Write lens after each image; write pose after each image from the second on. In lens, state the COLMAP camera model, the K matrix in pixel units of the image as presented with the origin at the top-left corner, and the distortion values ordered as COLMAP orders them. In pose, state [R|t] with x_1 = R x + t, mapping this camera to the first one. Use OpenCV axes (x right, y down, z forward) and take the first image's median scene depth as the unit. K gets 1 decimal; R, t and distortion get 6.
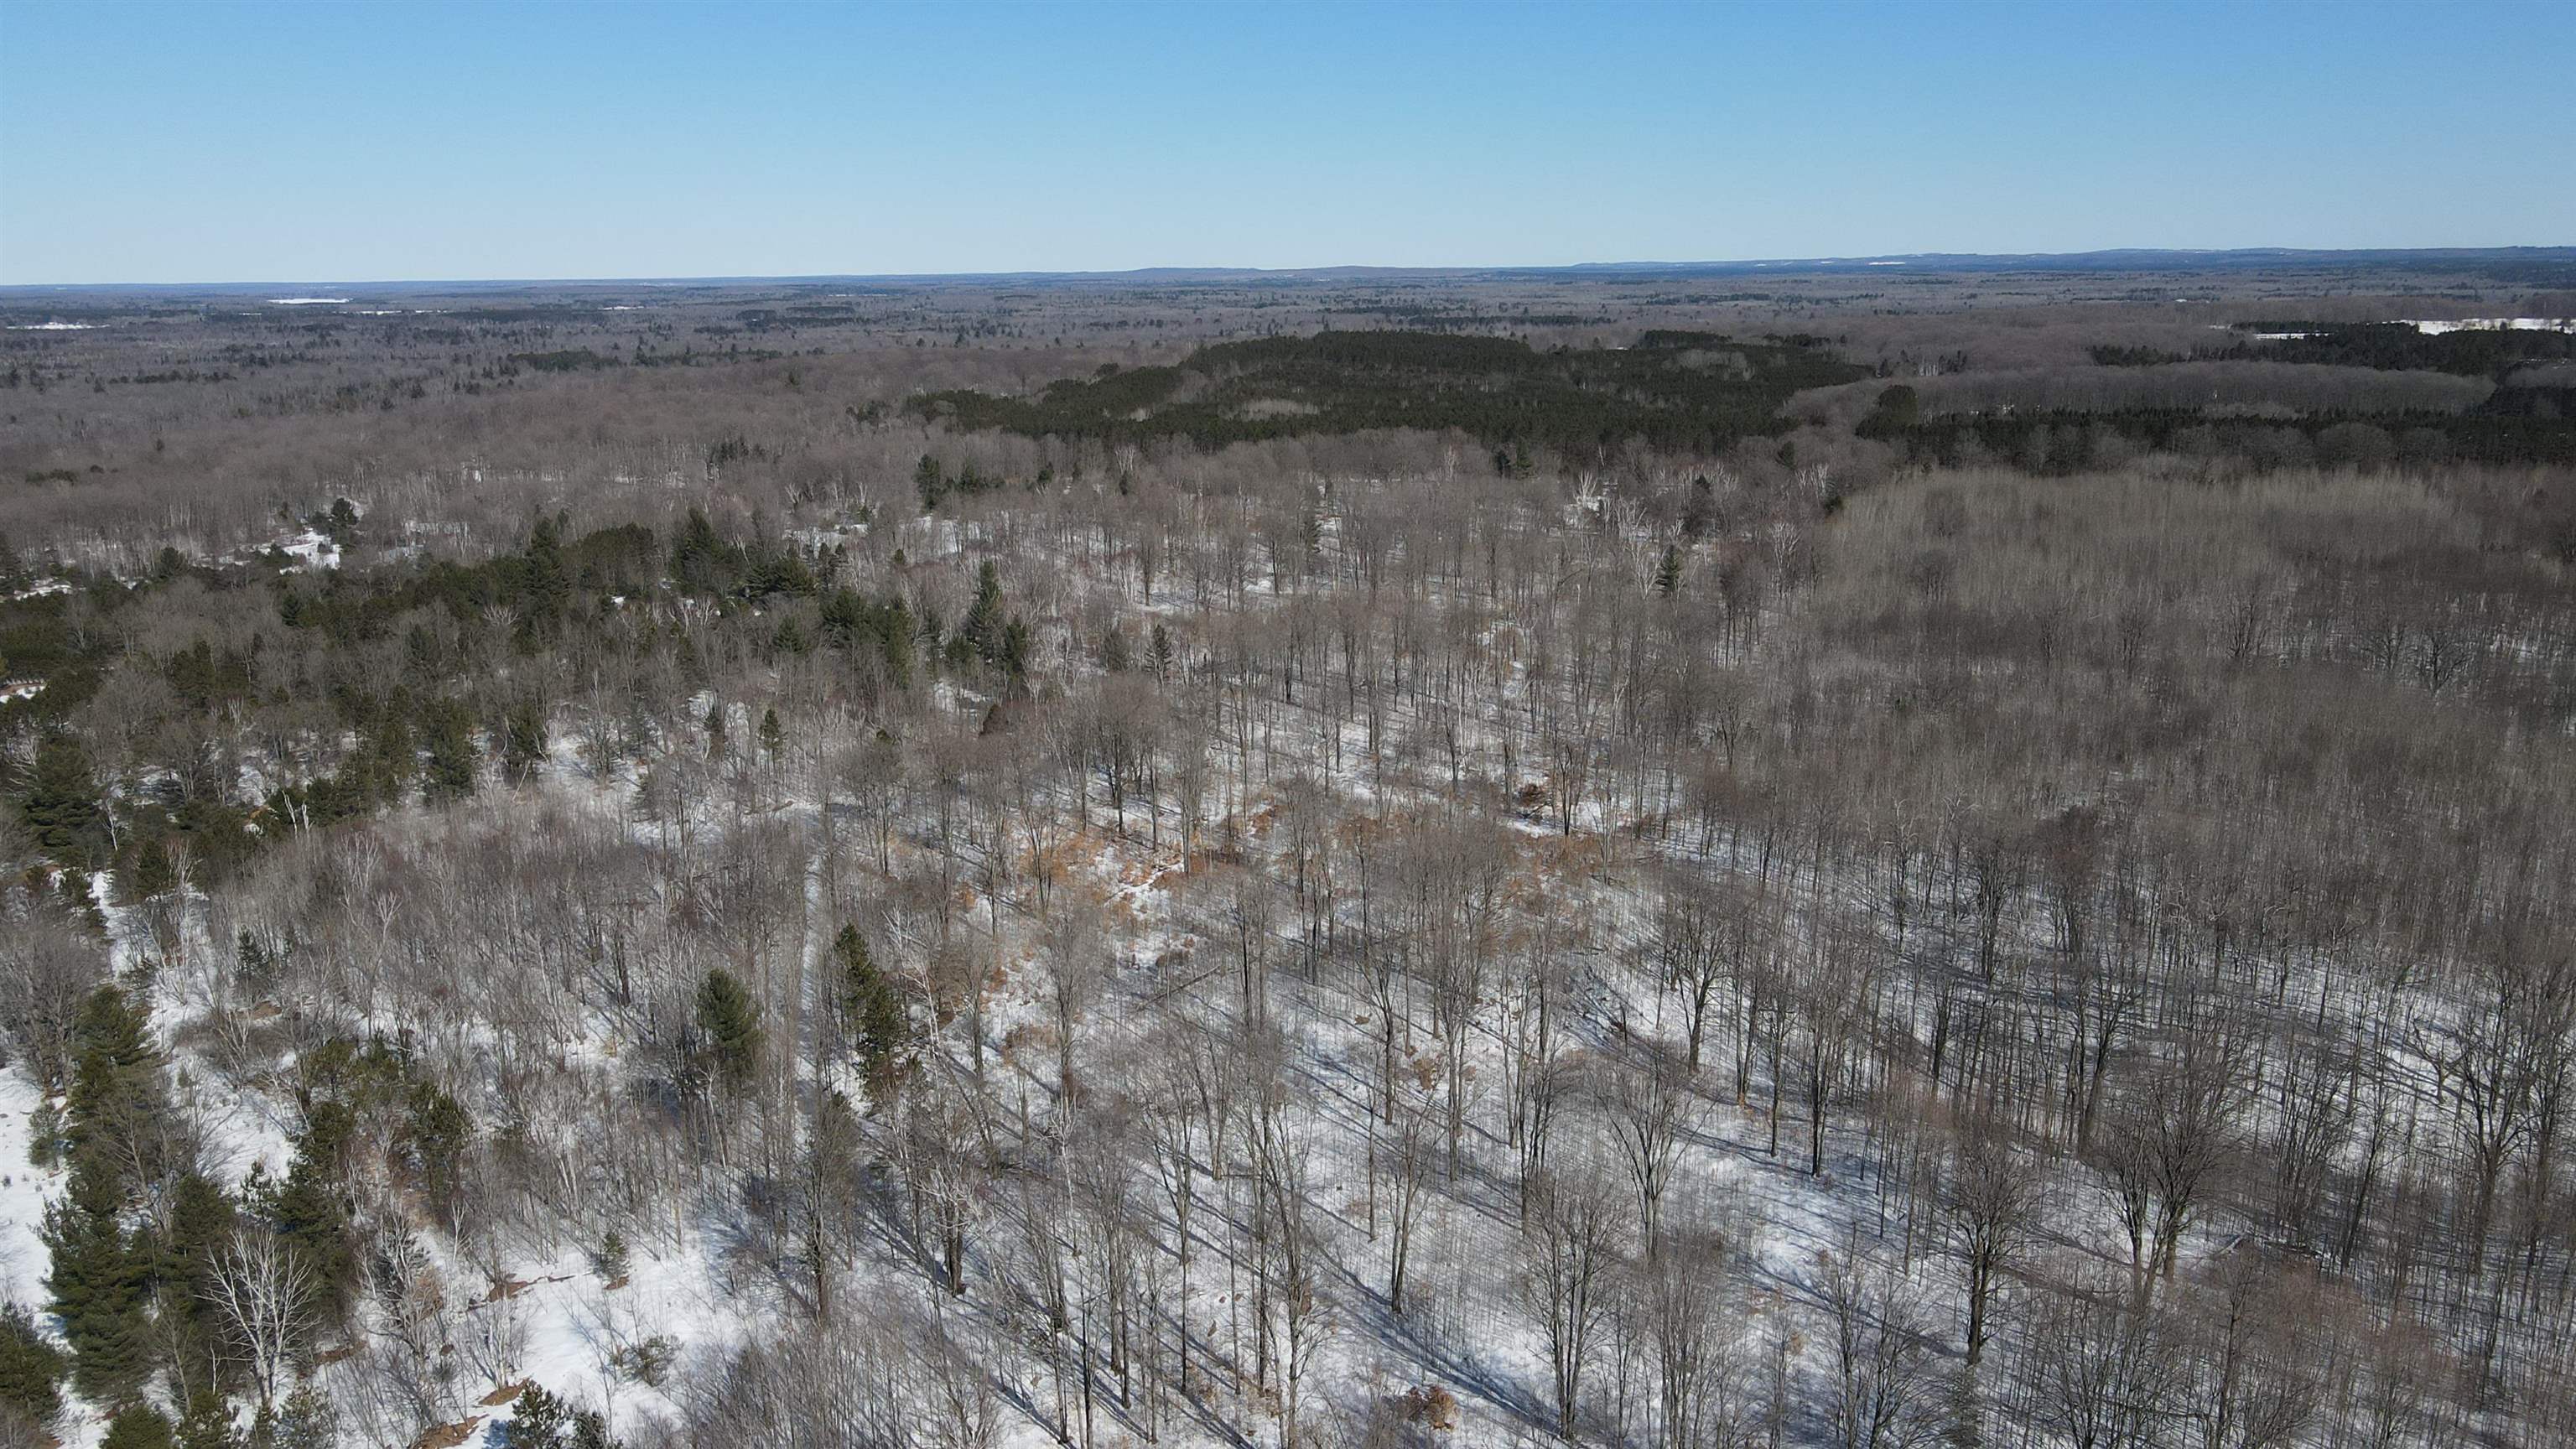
lens RADIAL K [[1878.2, 0, 1288.0], [0, 1878.2, 724.5], [0, 0, 1]] dist [0.025694, -0.000398]
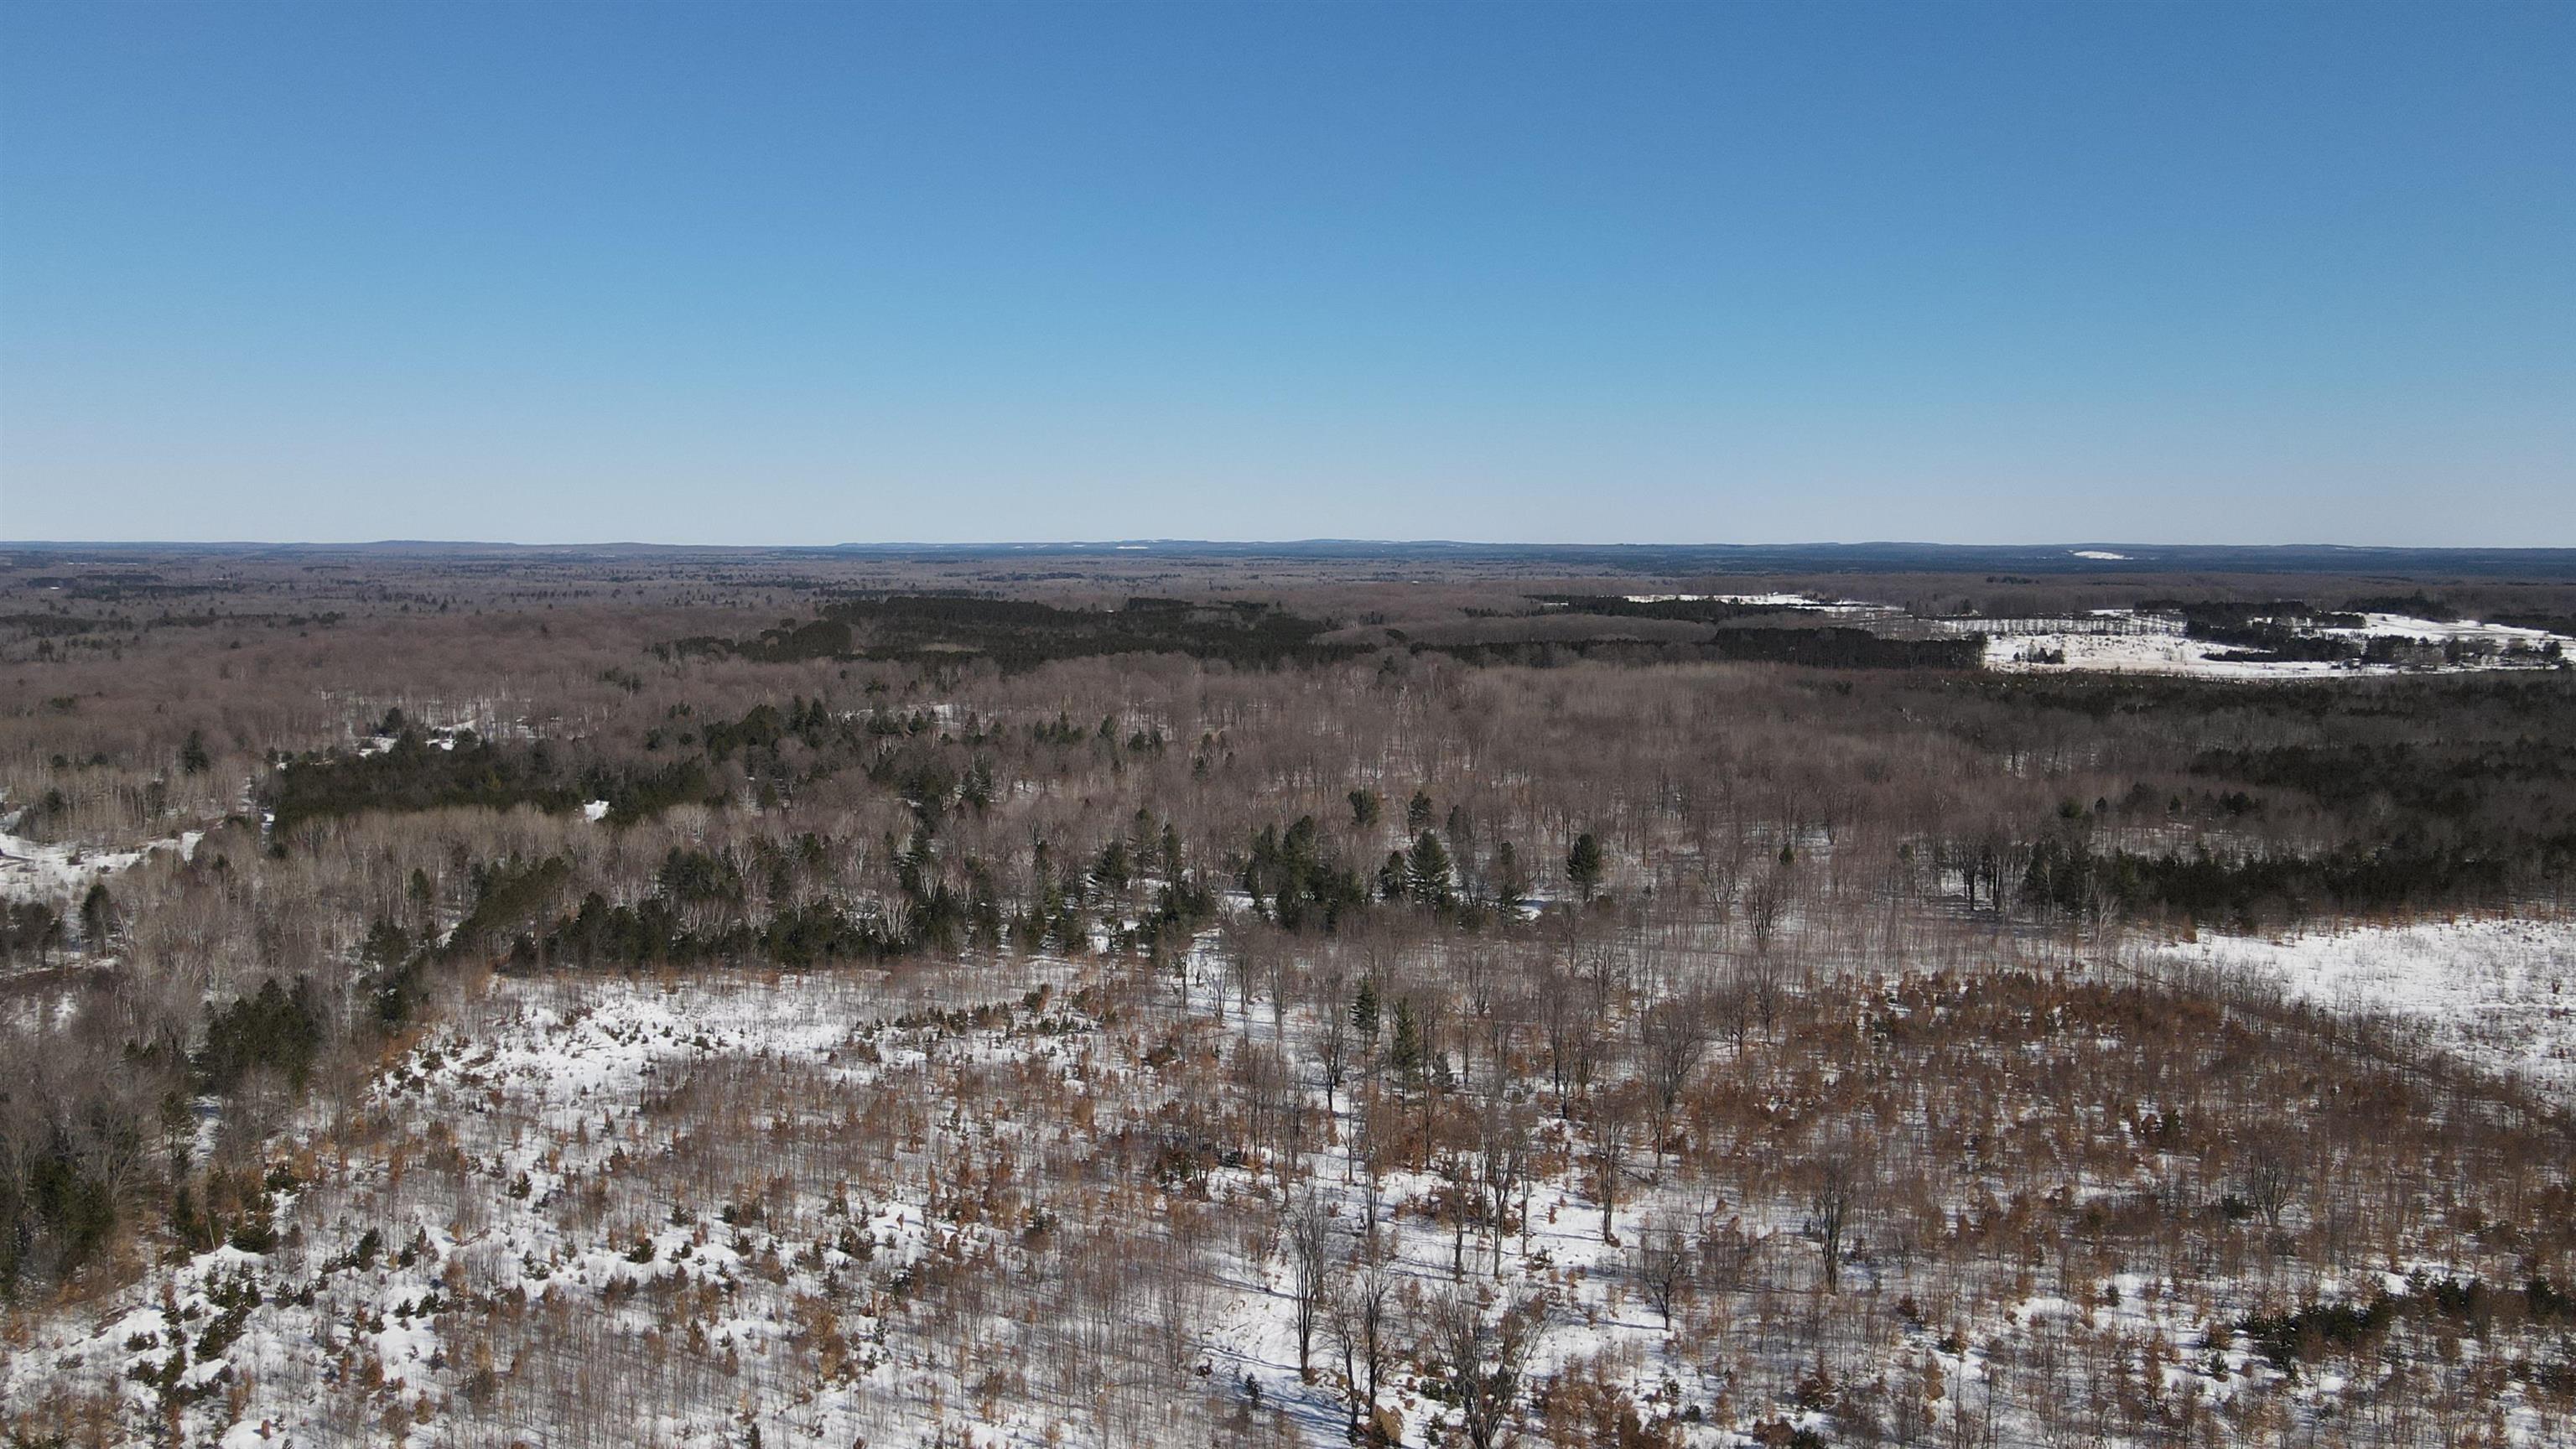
lens RADIAL K [[1858.8, 0, 1264.8], [0, 1858.8, 723.7], [0, 0, 1]] dist [0.011469, 0.003622]
pose [[0.929739, -0.020909, 0.367624, -0.229409], [0.073399, 0.988874, -0.129388, 0.059939], [-0.360829, 0.147281, 0.920929, -0.244035]]
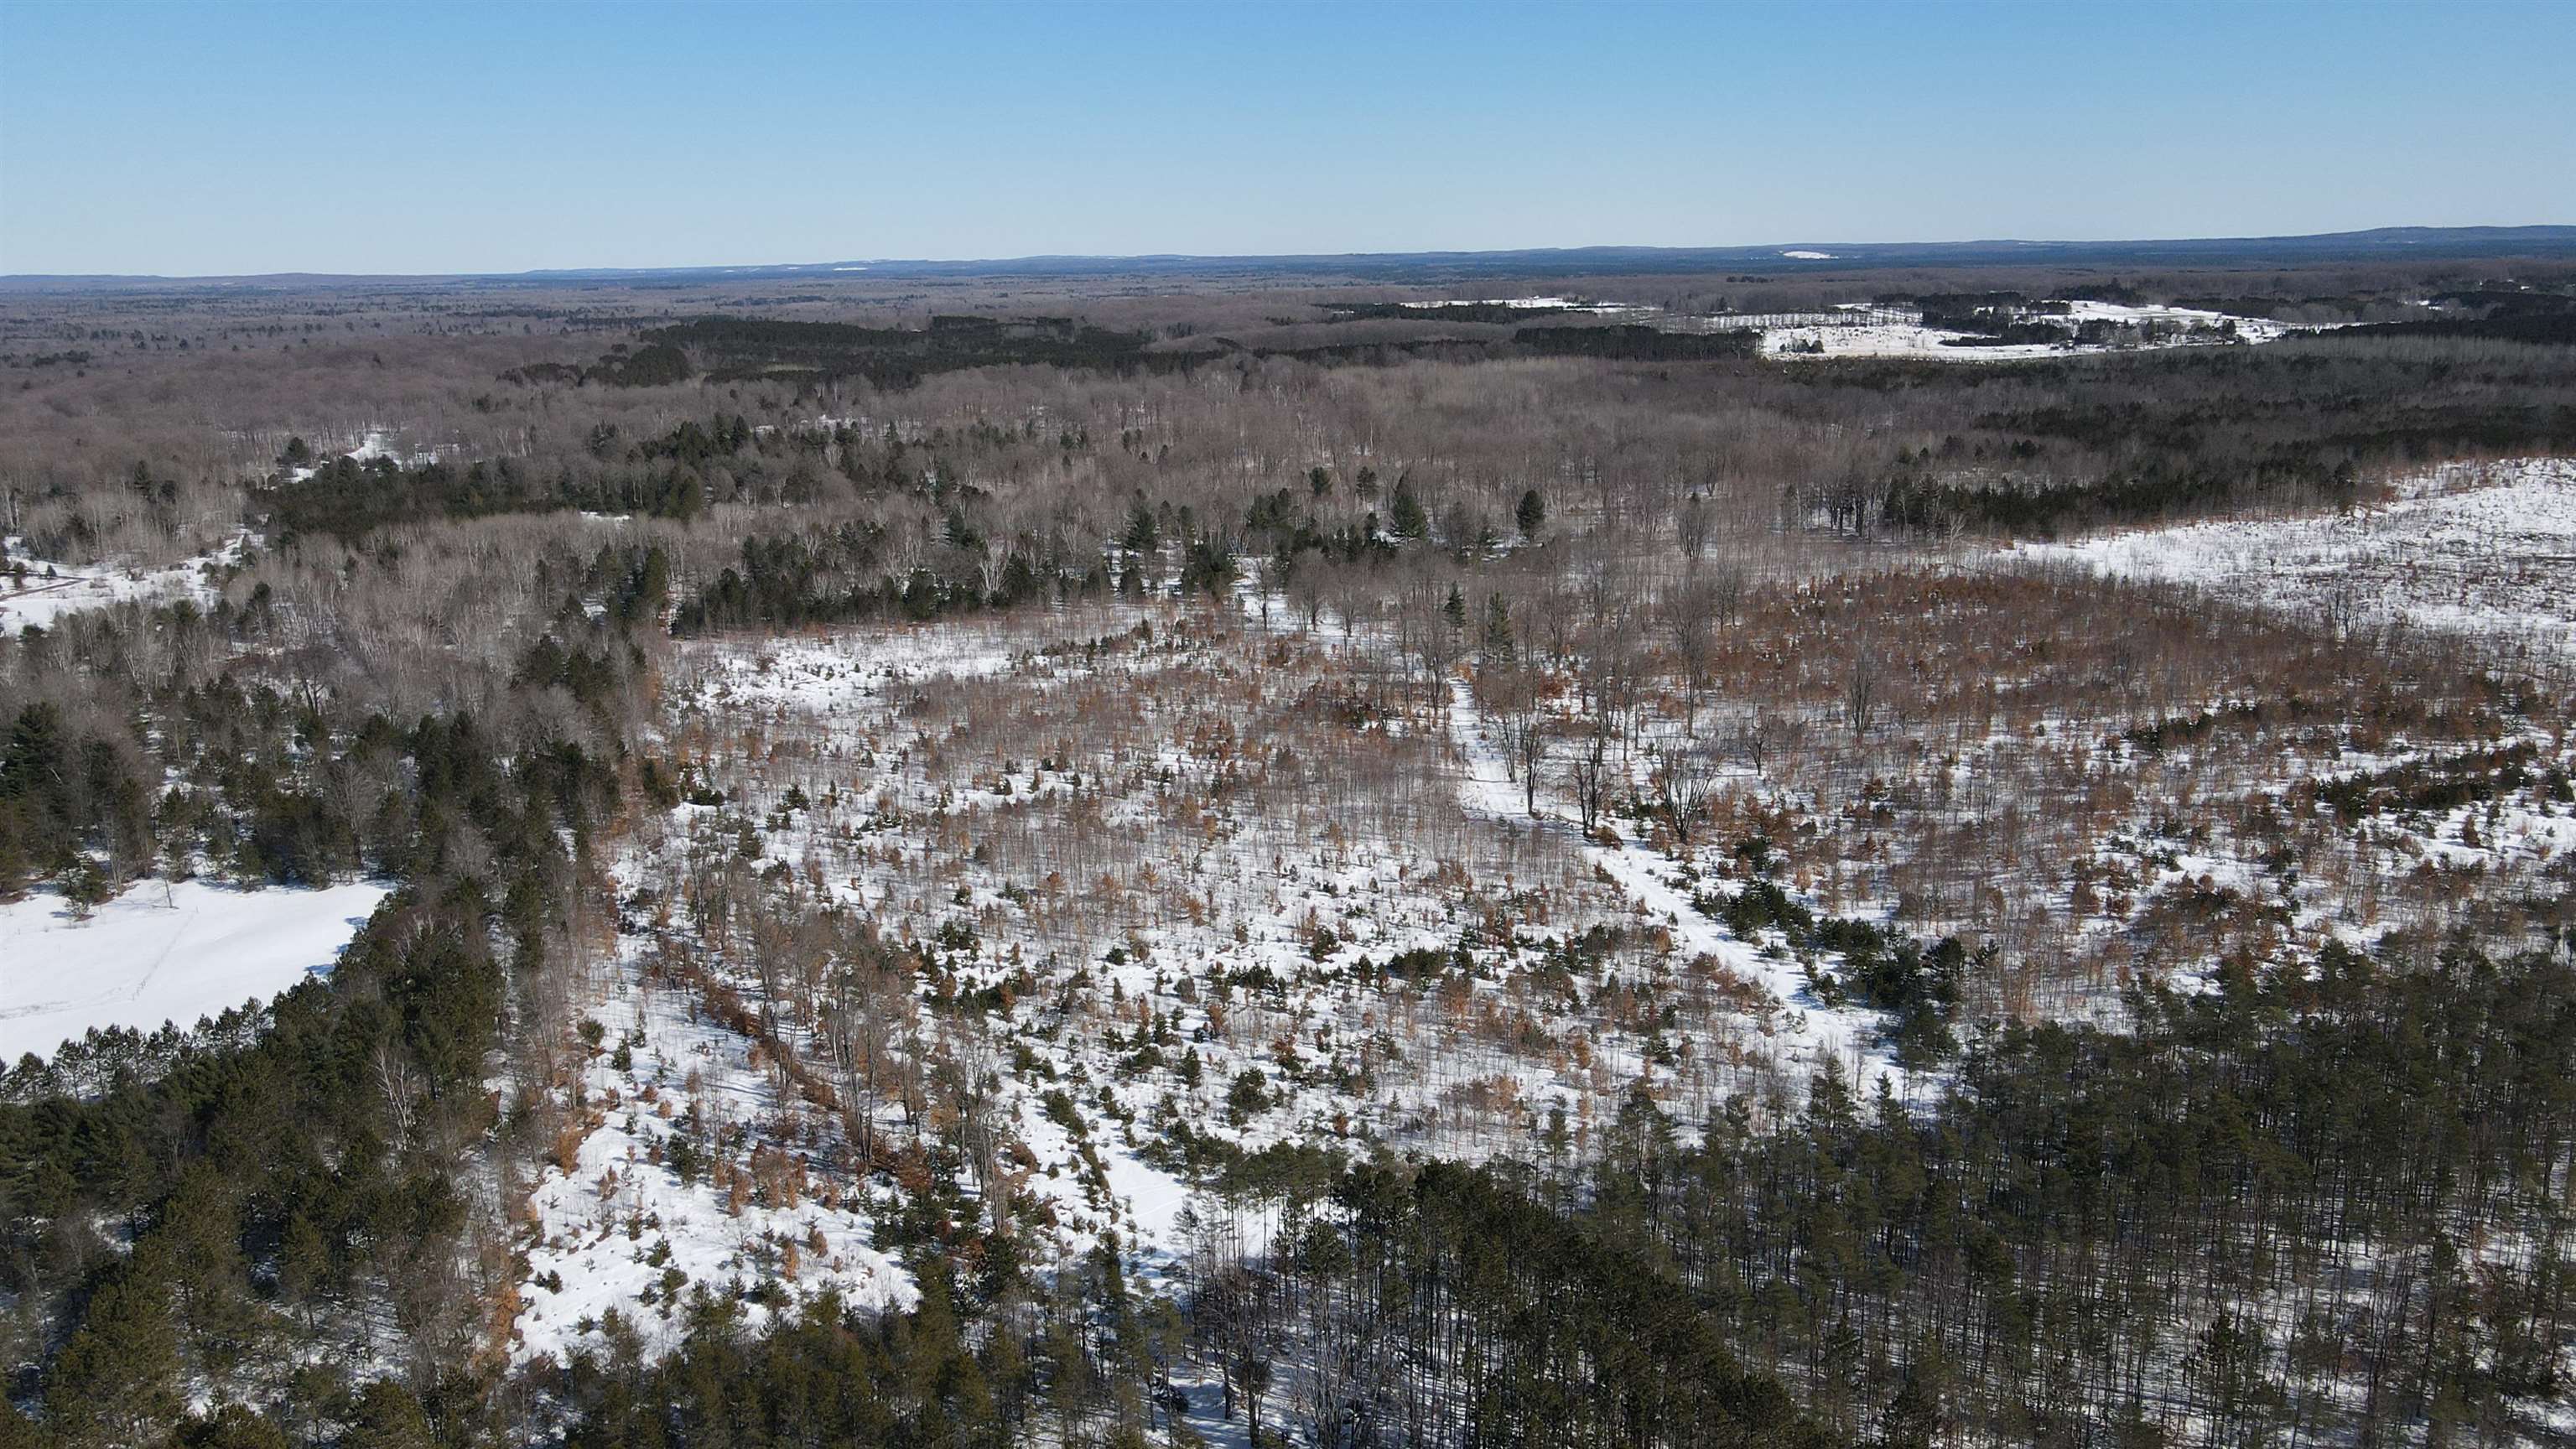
lens RADIAL K [[1845.0, 0, 1259.4], [0, 1845.0, 743.6], [0, 0, 1]] dist [0.000581, 0.034391]
pose [[0.867921, -0.130211, 0.479332, -0.314632], [0.124630, 0.991245, 0.043606, 0.071456], [-0.480813, 0.021893, 0.876550, -0.282036]]
